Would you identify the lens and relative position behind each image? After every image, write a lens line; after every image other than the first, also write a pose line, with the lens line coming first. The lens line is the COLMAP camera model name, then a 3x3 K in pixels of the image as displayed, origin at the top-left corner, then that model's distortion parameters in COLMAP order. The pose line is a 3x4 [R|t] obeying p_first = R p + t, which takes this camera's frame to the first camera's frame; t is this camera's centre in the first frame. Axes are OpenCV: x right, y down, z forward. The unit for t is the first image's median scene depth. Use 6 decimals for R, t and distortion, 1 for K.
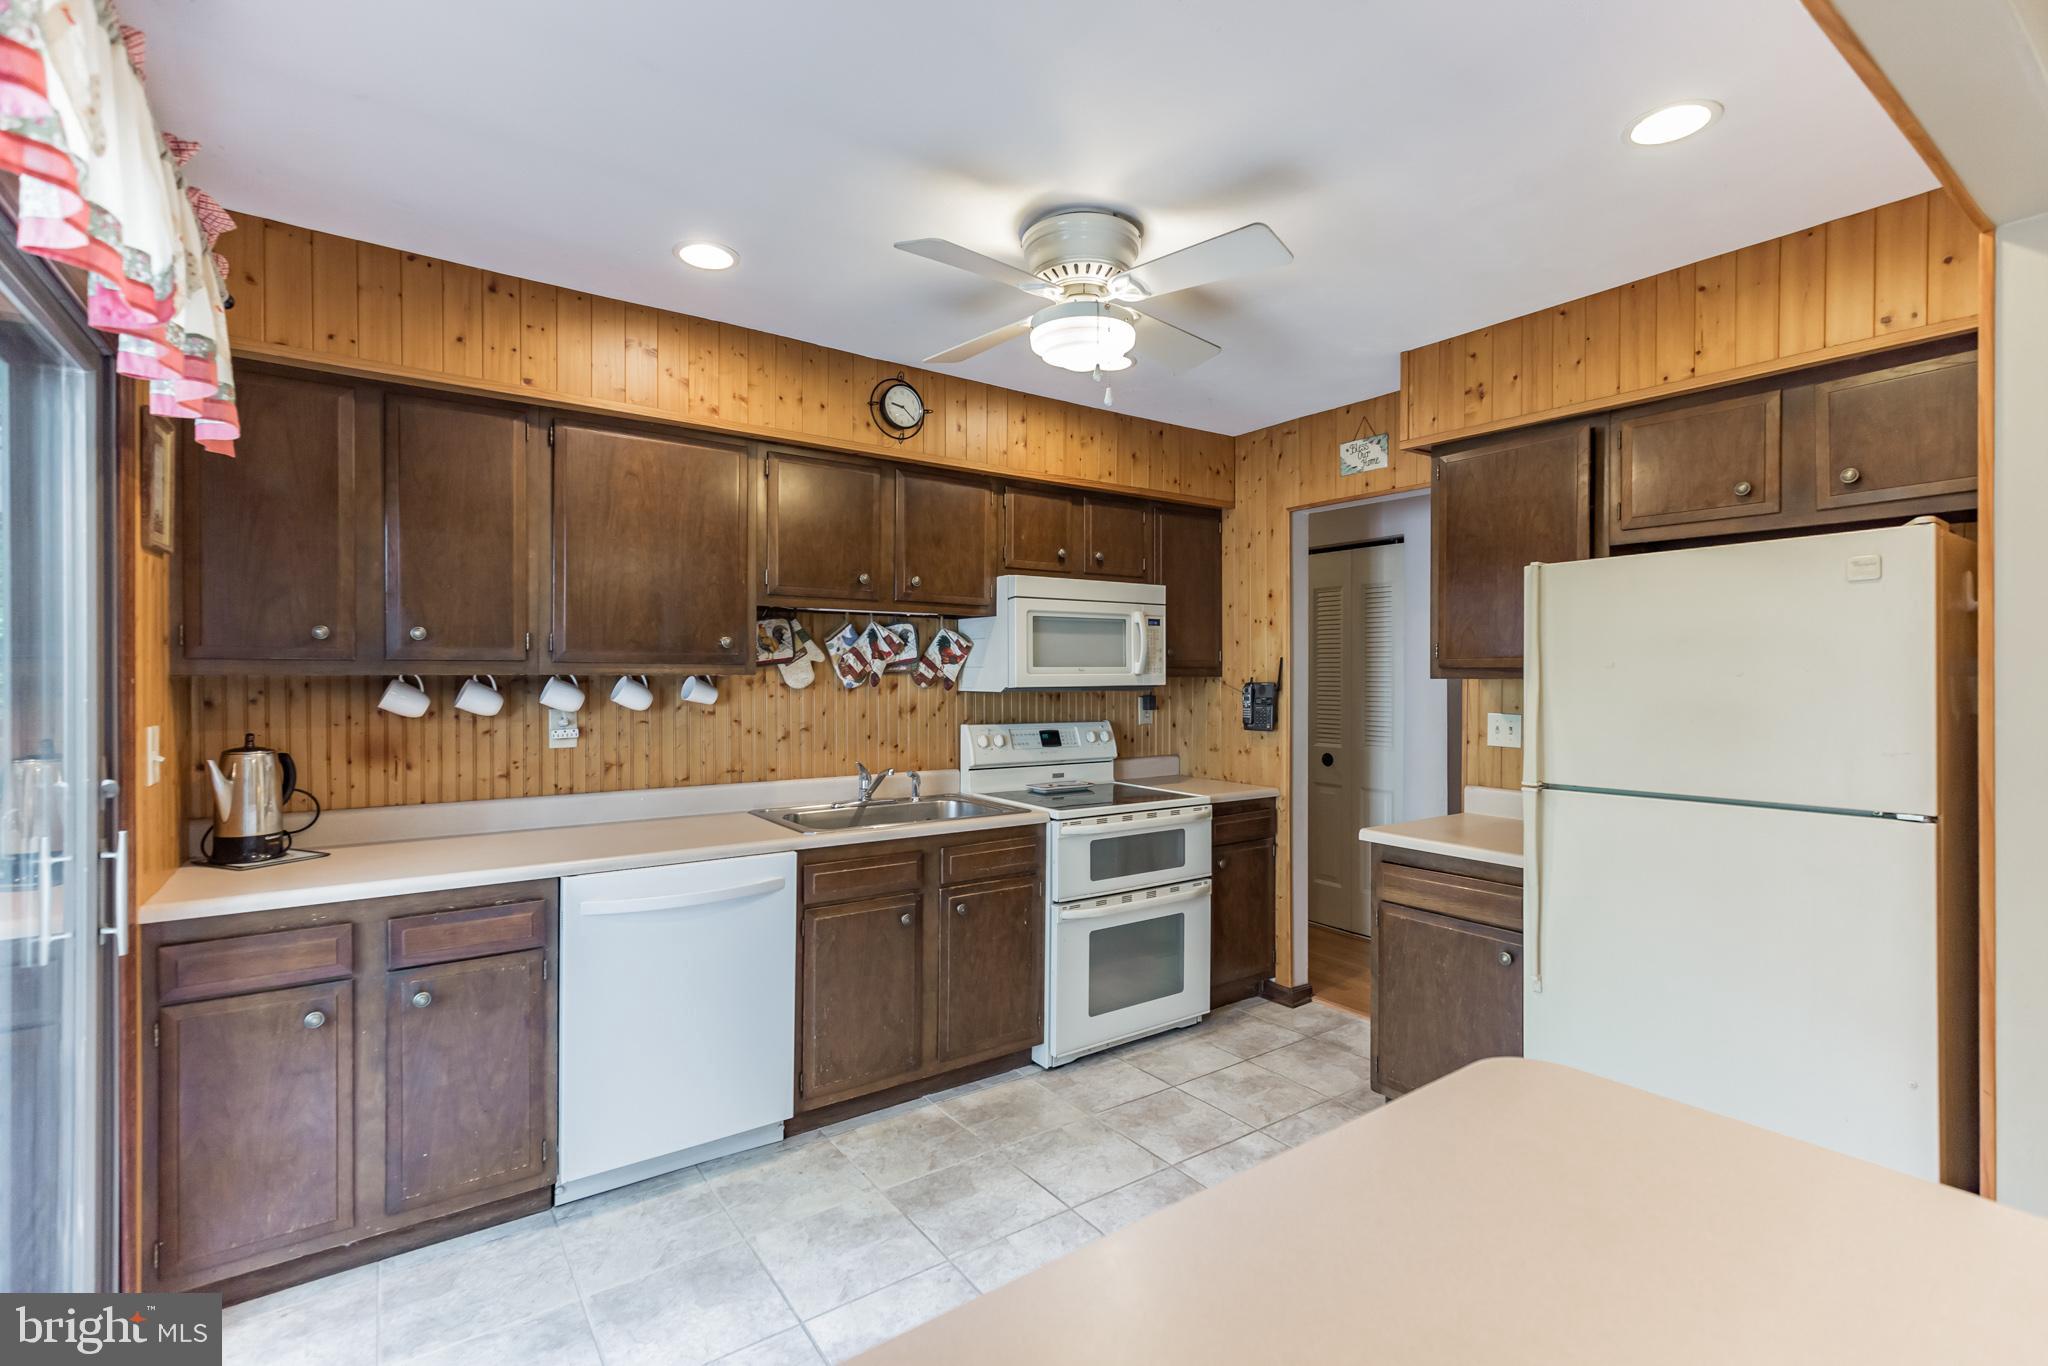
lens RADIAL K [[931.0, 0, 1032.3], [0, 931.0, 681.5], [0, 0, 1]] dist [0.004906, -0.001203]
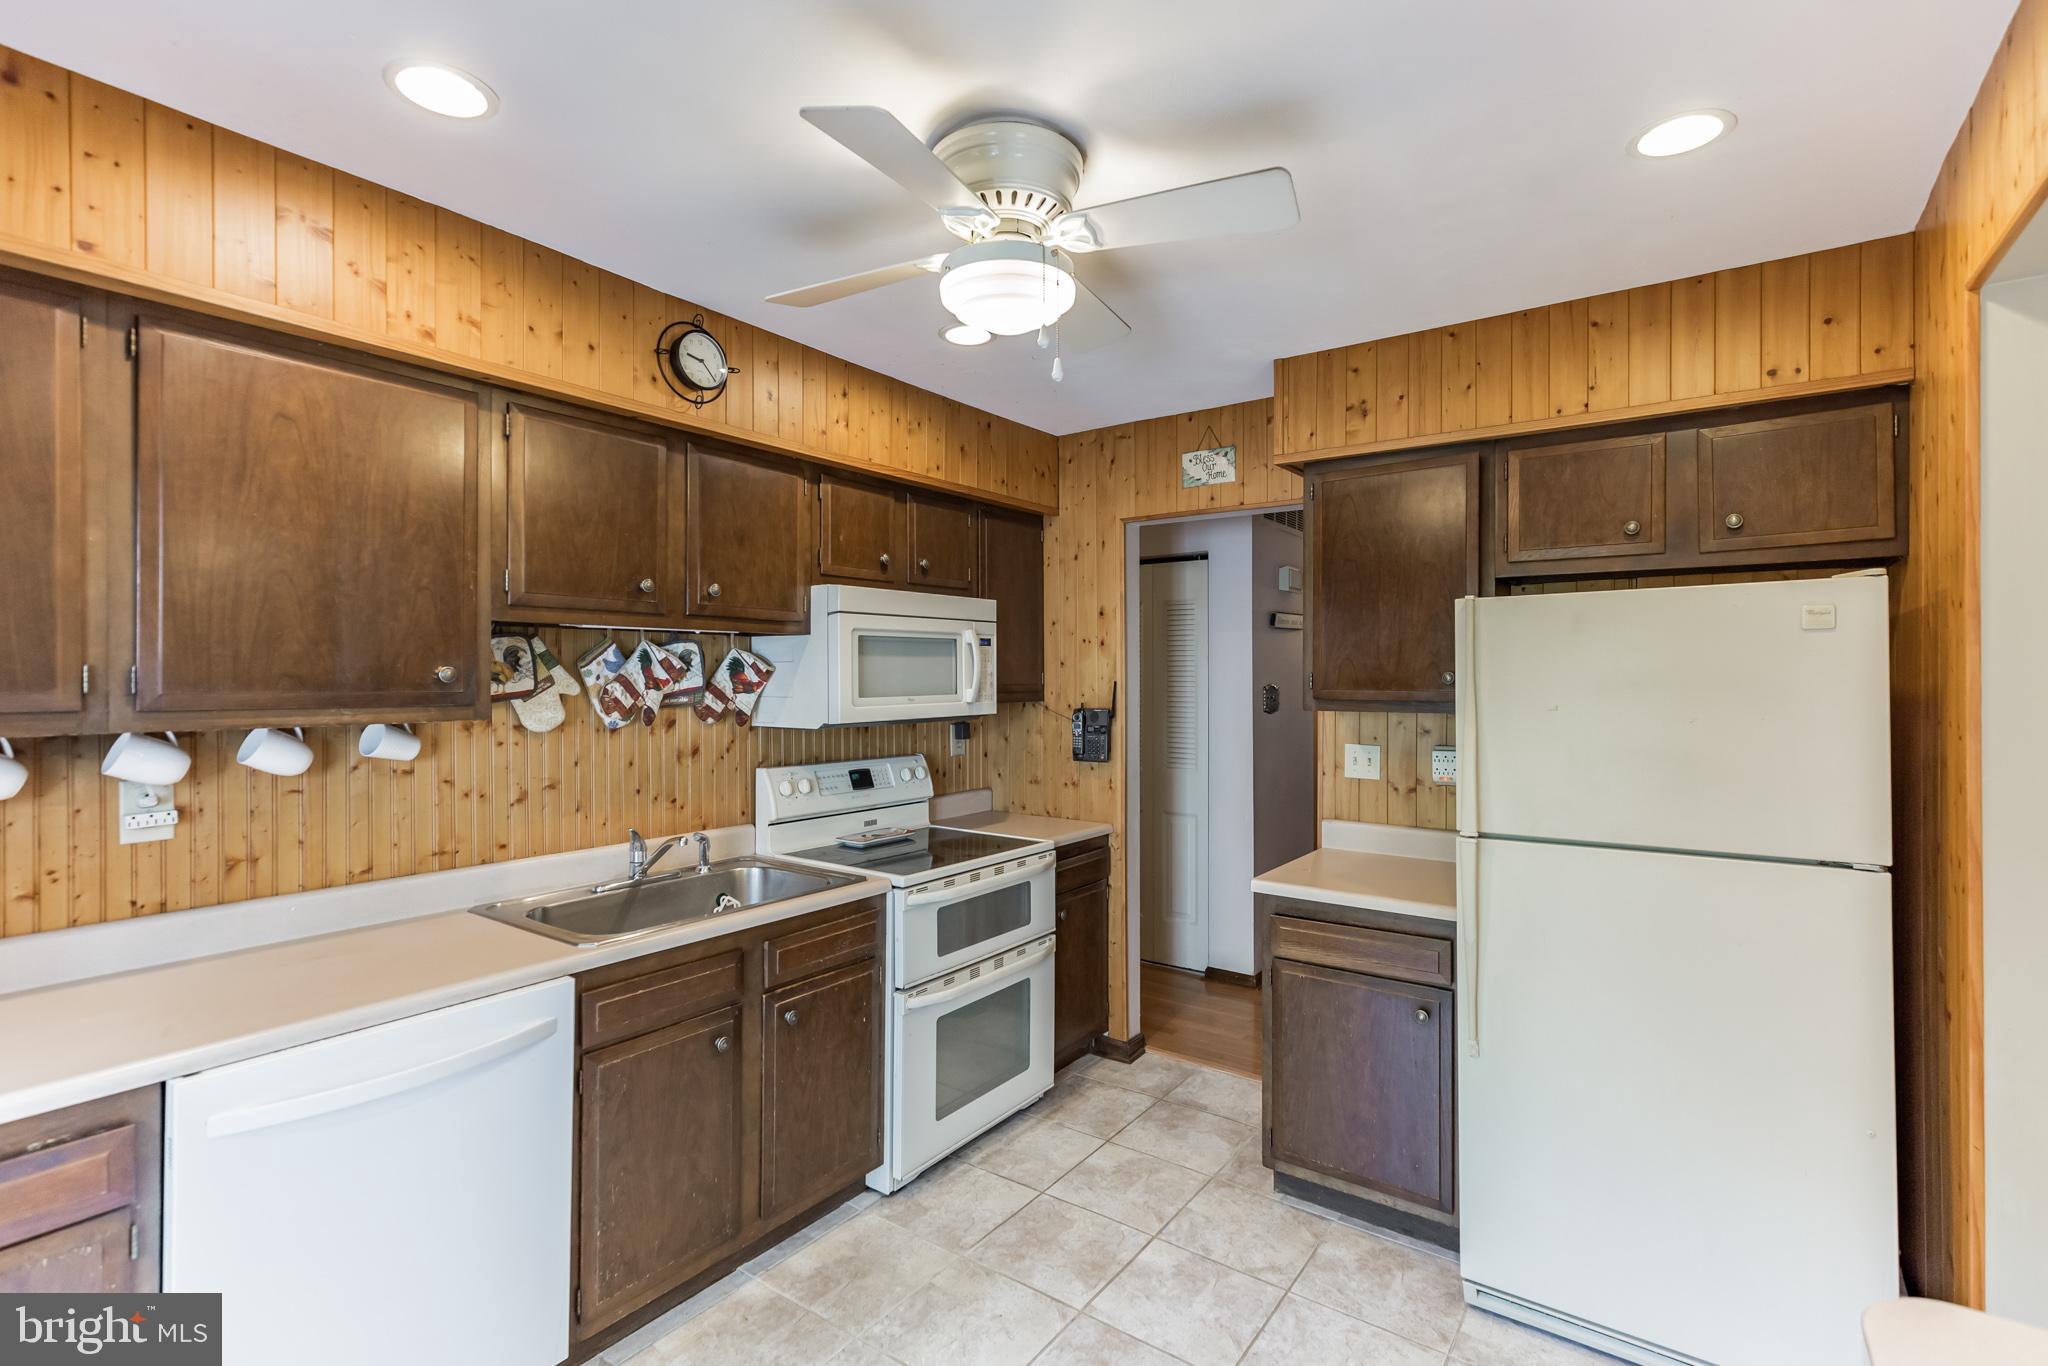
lens RADIAL K [[931.0, 0, 1022.5], [0, 931.0, 677.6], [0, 0, 1]] dist [0.004906, -0.001203]
pose [[0.945795, -0.003323, 0.324747, -0.149536], [0.003985, 0.999991, -0.001373, -0.037078], [-0.324739, 0.002592, 0.945800, 0.211503]]
